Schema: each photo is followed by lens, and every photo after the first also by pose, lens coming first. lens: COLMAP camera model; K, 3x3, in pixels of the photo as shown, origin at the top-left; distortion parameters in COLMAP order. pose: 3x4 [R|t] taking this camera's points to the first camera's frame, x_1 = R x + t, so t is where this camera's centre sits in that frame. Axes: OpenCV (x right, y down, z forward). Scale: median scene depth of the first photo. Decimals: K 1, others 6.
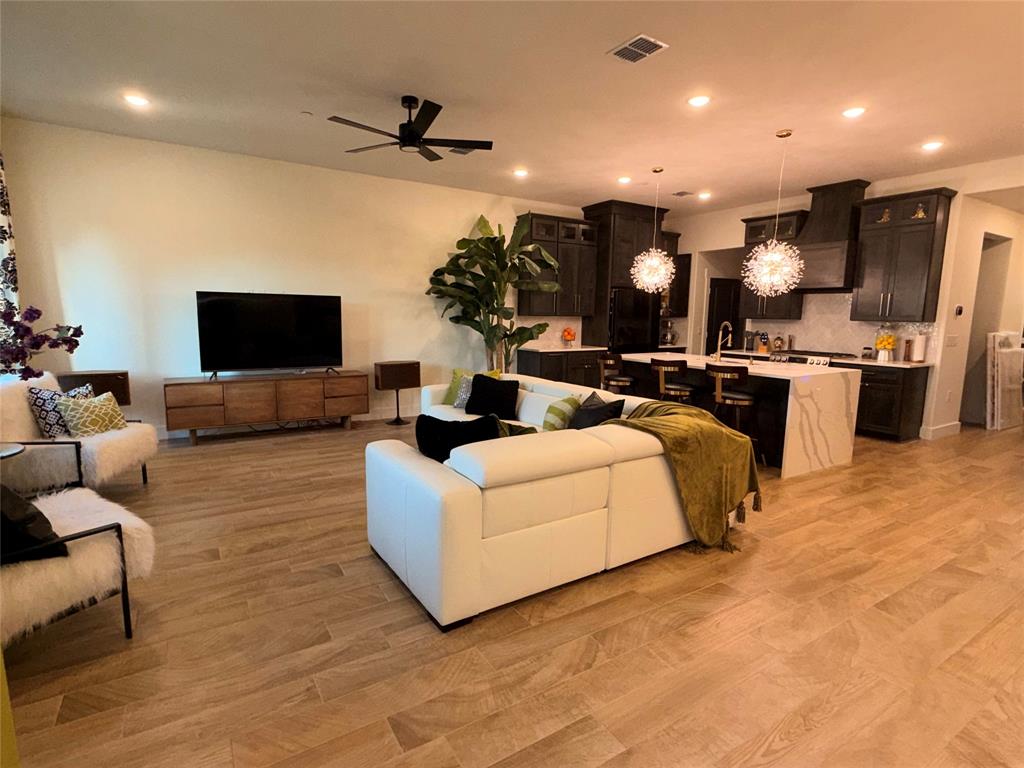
lens RADIAL K [[518.2, 0, 501.3], [0, 518.2, 385.7], [0, 0, 1]] dist [-0.000549, -0.000811]
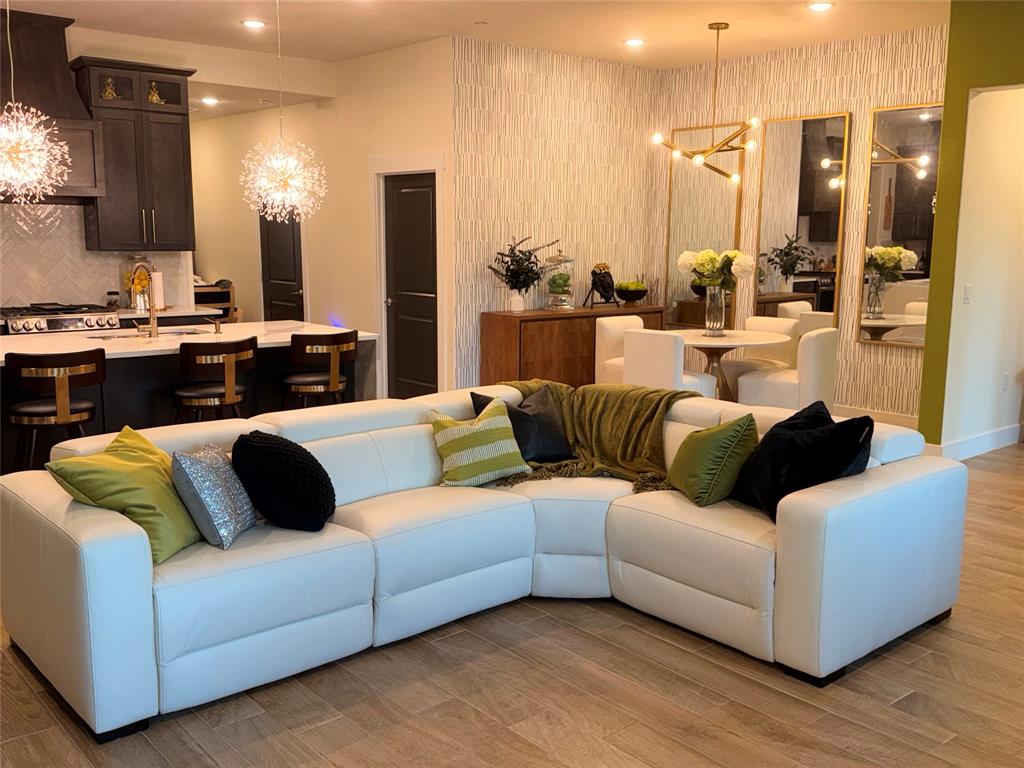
lens RADIAL K [[965.6, 0, 512.0], [0, 965.6, 384.0], [0, 0, 1]] dist [0.188997, -0.397553]
pose [[-0.159224, -0.166032, 0.973181, -1.137538], [0.130343, 0.973592, 0.187428, -0.246617], [-0.978600, 0.156690, -0.133378, 1.350844]]
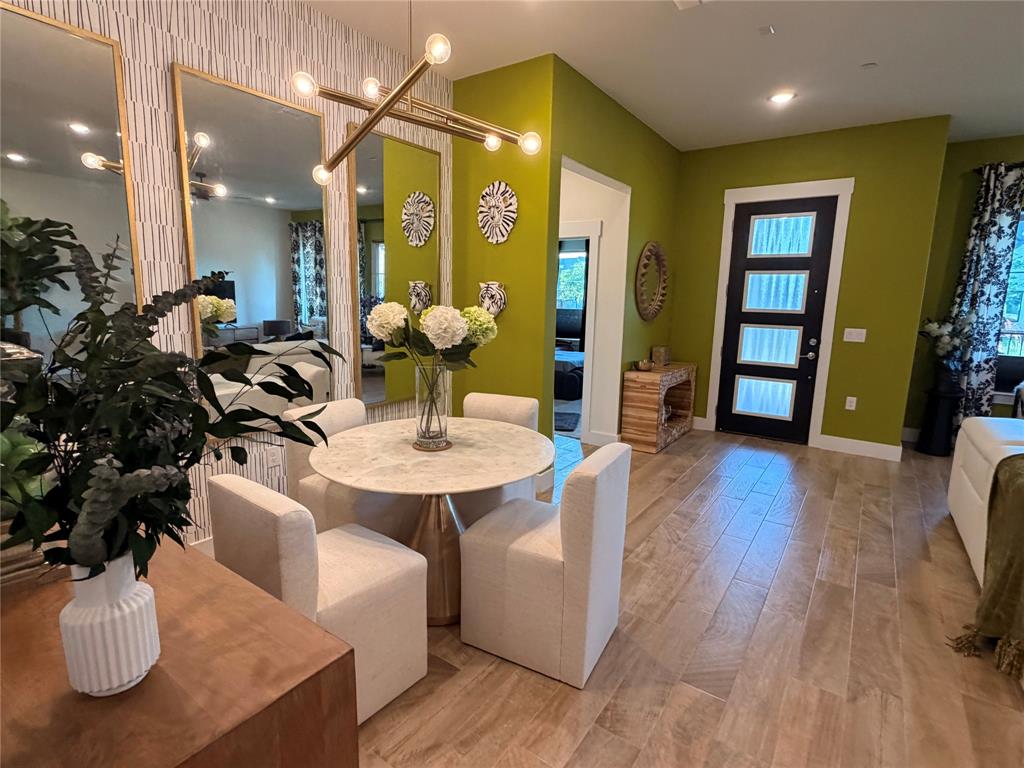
lens RADIAL K [[518.2, 0, 501.3], [0, 518.2, 385.7], [0, 0, 1]] dist [-0.000549, -0.000811]
pose [[-0.921022, 0.034137, -0.388013, 1.225052], [-0.087836, 0.952292, 0.292275, -0.169112], [0.379479, 0.303273, -0.874083, 1.211091]]
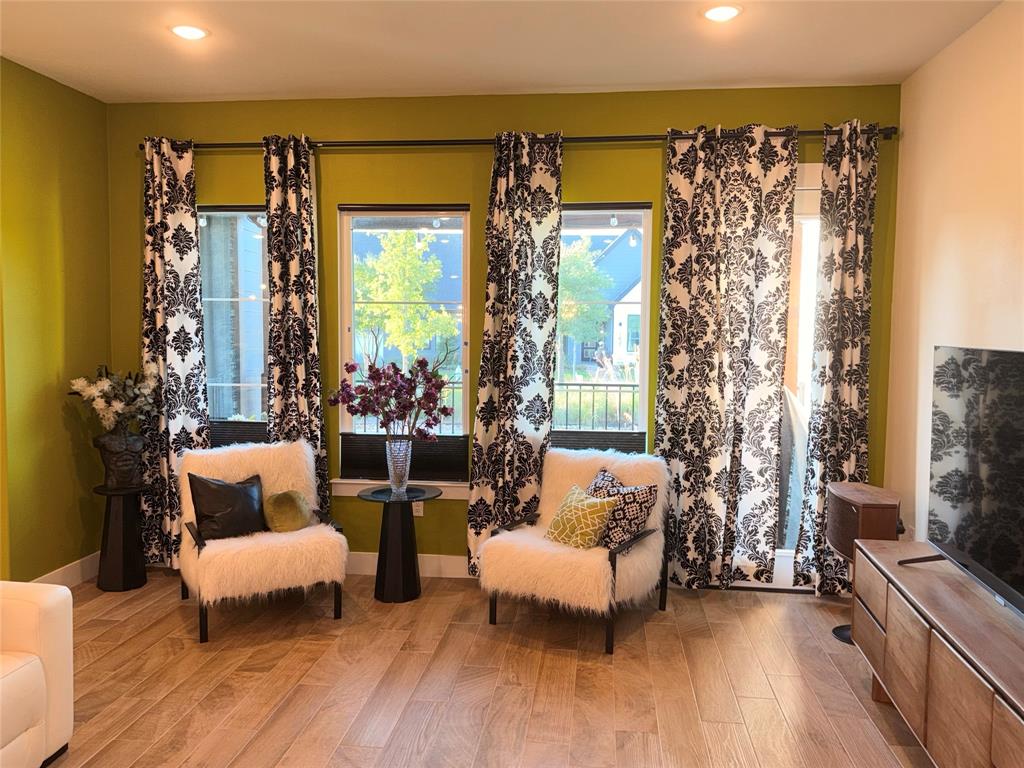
lens RADIAL K [[848.3, 0, 512.0], [0, 848.3, 384.0], [0, 0, 1]] dist [0.062161, -0.010318]
pose [[-0.619731, 0.031441, -0.784185, 0.218343], [-0.131637, 0.980877, 0.143358, -0.330179], [0.773696, 0.192071, -0.603741, 1.865821]]
